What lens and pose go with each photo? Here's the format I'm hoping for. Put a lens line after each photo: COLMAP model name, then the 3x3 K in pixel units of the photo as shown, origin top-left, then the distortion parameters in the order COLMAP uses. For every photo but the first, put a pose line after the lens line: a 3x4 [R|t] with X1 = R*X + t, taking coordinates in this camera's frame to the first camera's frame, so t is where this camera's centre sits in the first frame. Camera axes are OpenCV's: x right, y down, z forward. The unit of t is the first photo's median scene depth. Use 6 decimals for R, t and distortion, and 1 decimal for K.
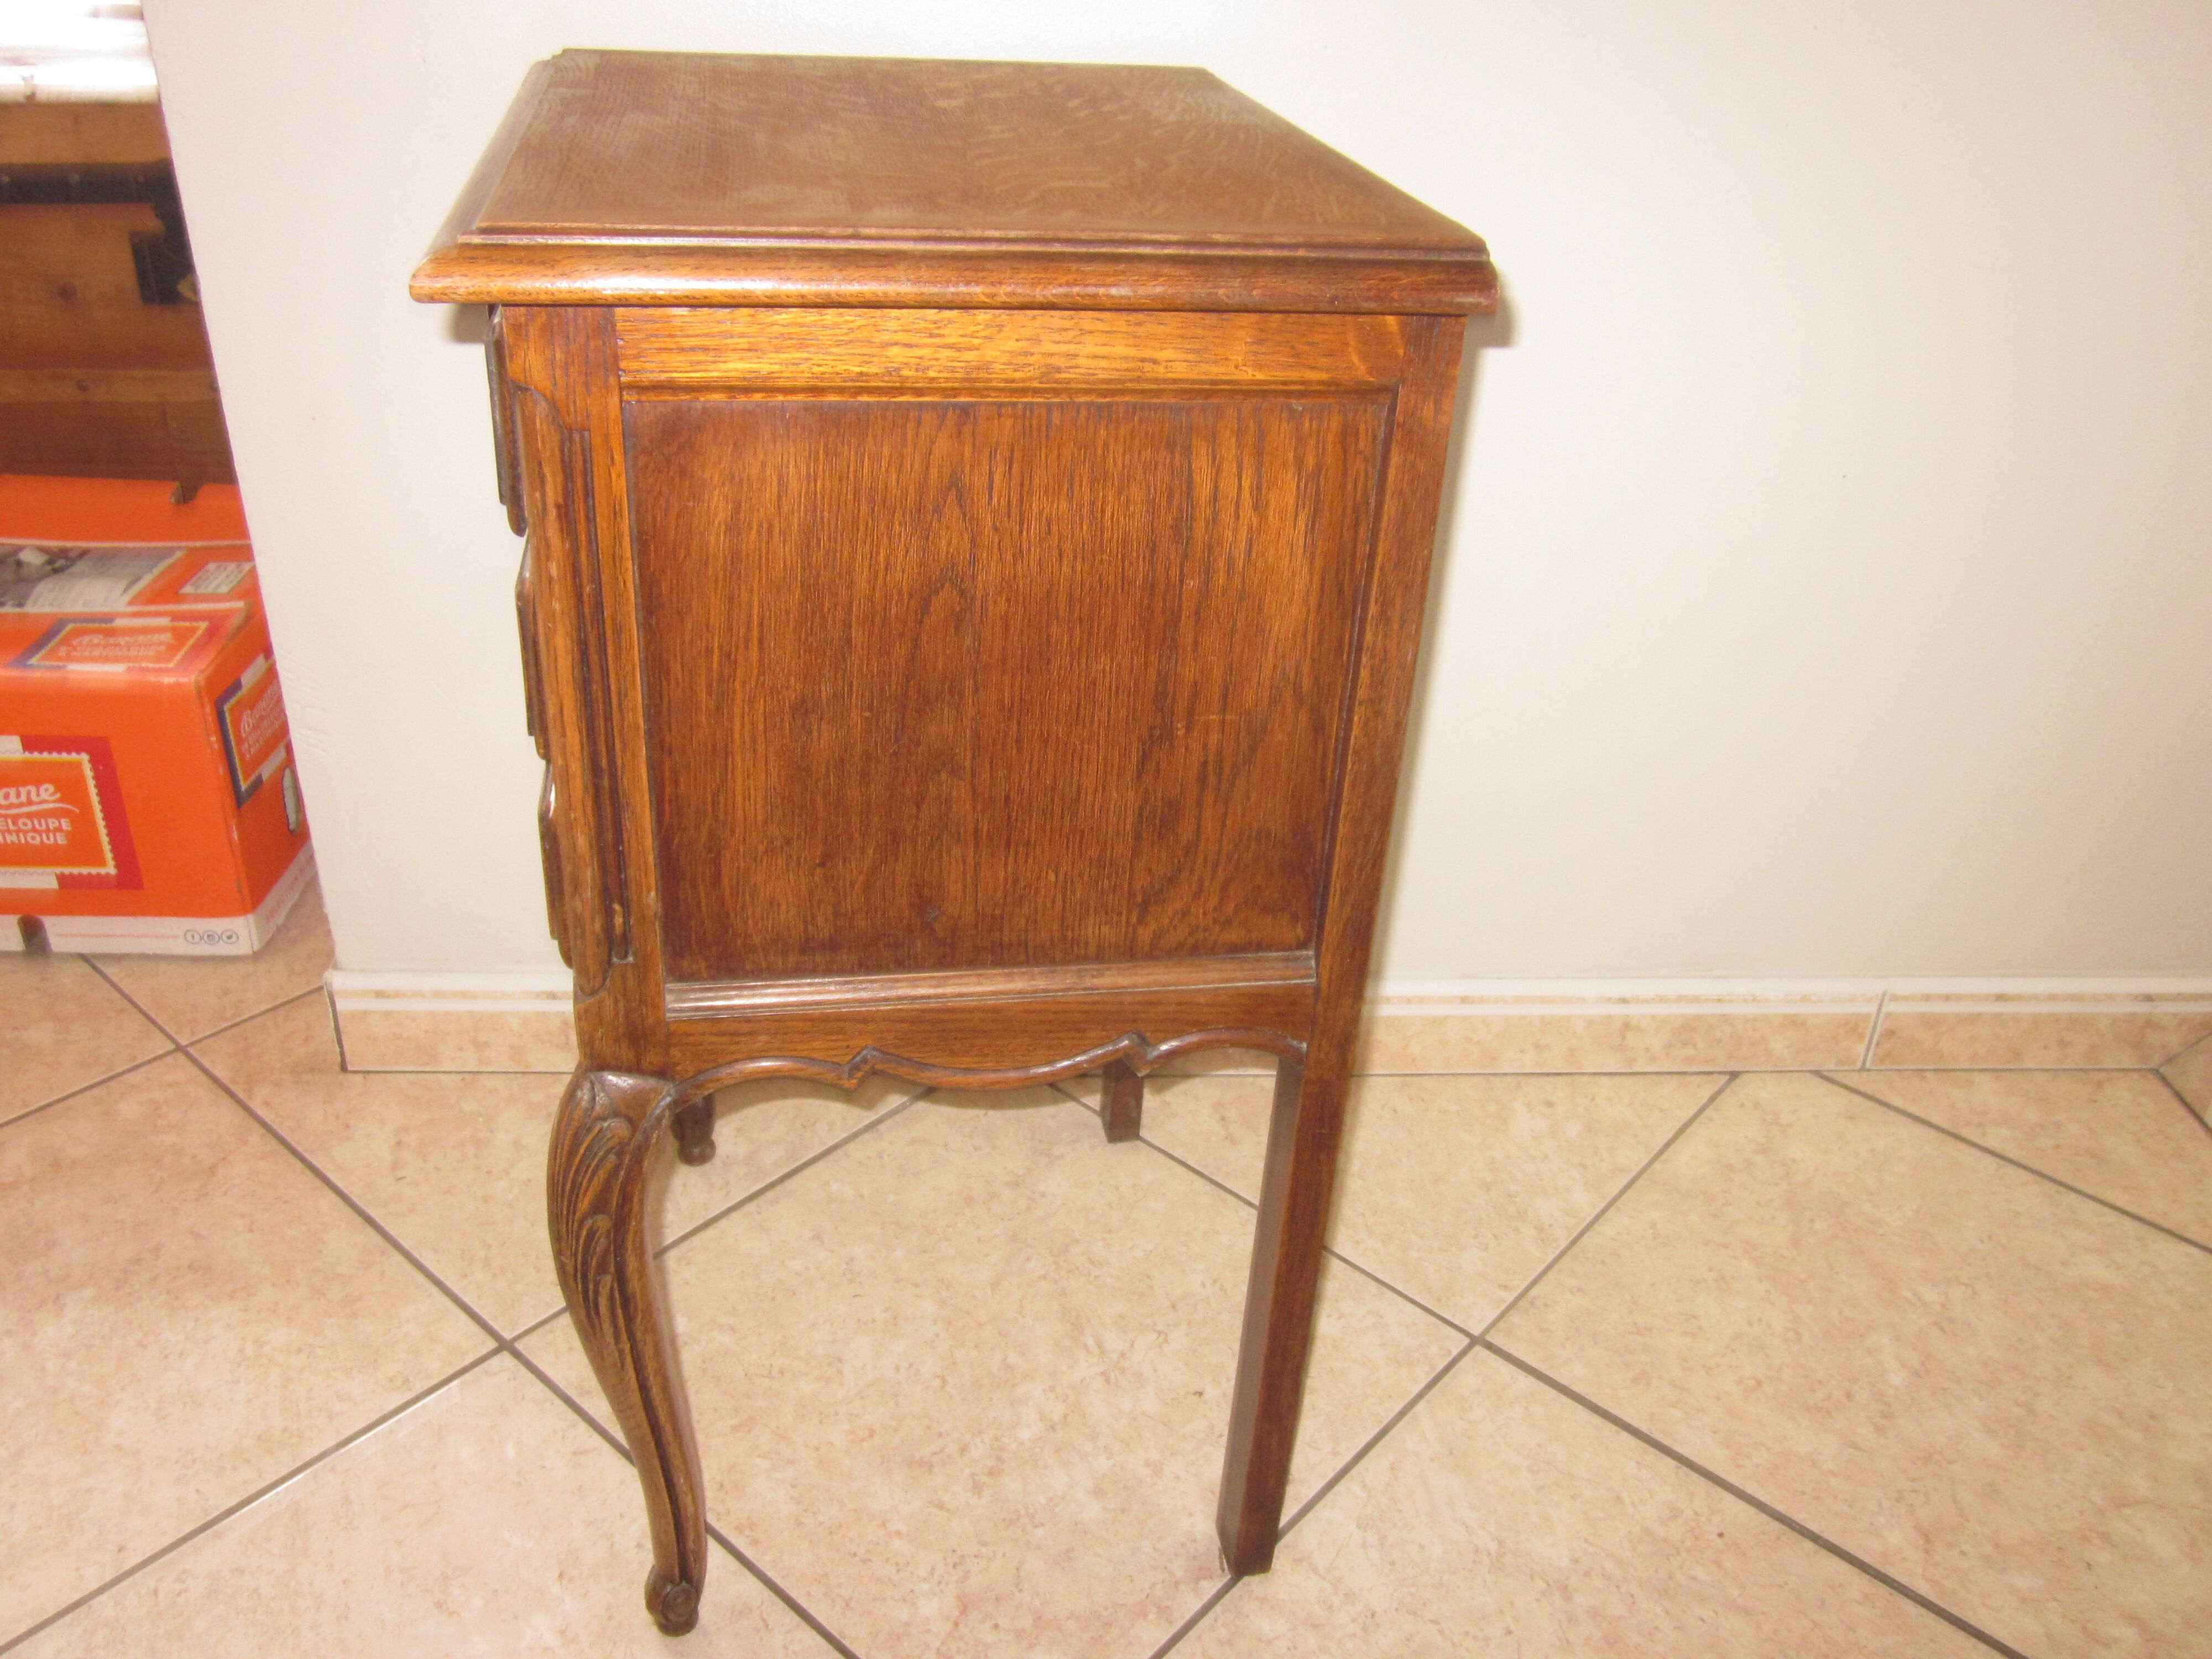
lens RADIAL K [[1844.5, 0, 1106.0], [0, 1844.5, 829.5], [0, 0, 1]] dist [-0.041154, 0.018529]
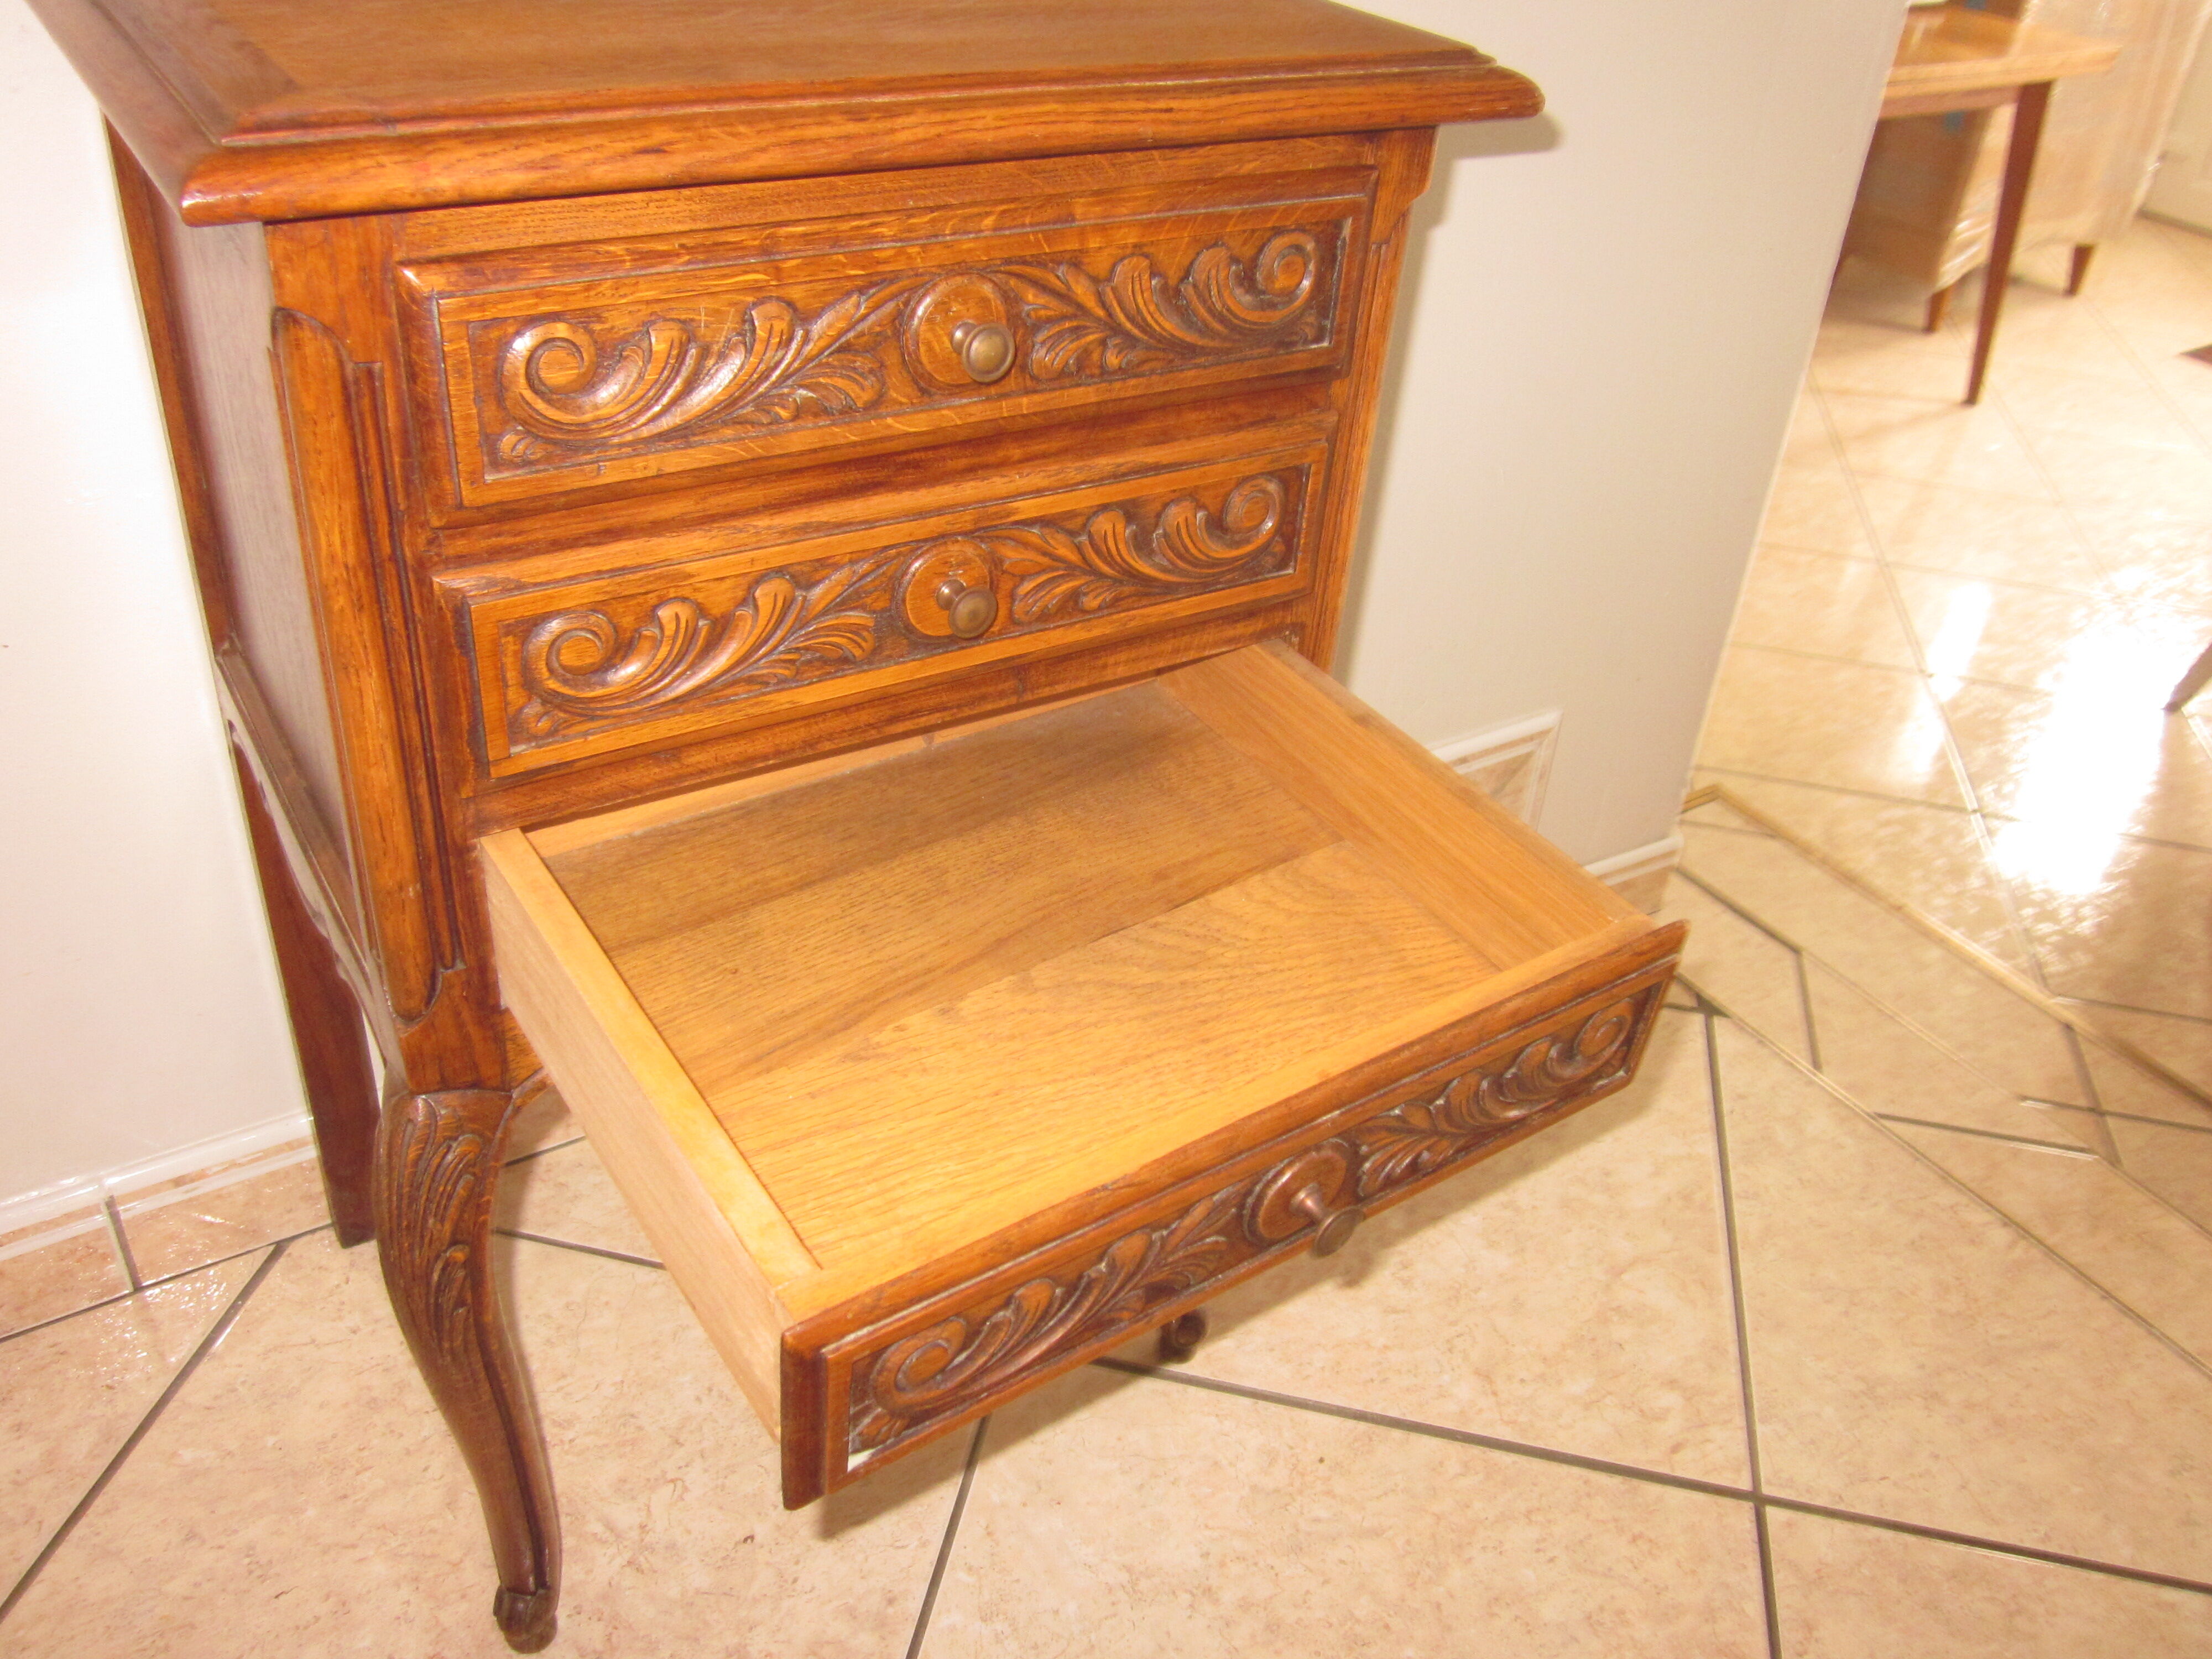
lens RADIAL K [[1844.4, 0, 1109.7], [0, 1844.4, 819.4], [0, 0, 1]] dist [-0.050375, 0.020008]
pose [[0.864309, -0.263316, 0.428526, -0.075378], [0.213141, 0.963475, 0.162135, -0.106902], [-0.455567, -0.048798, 0.888863, 0.186938]]
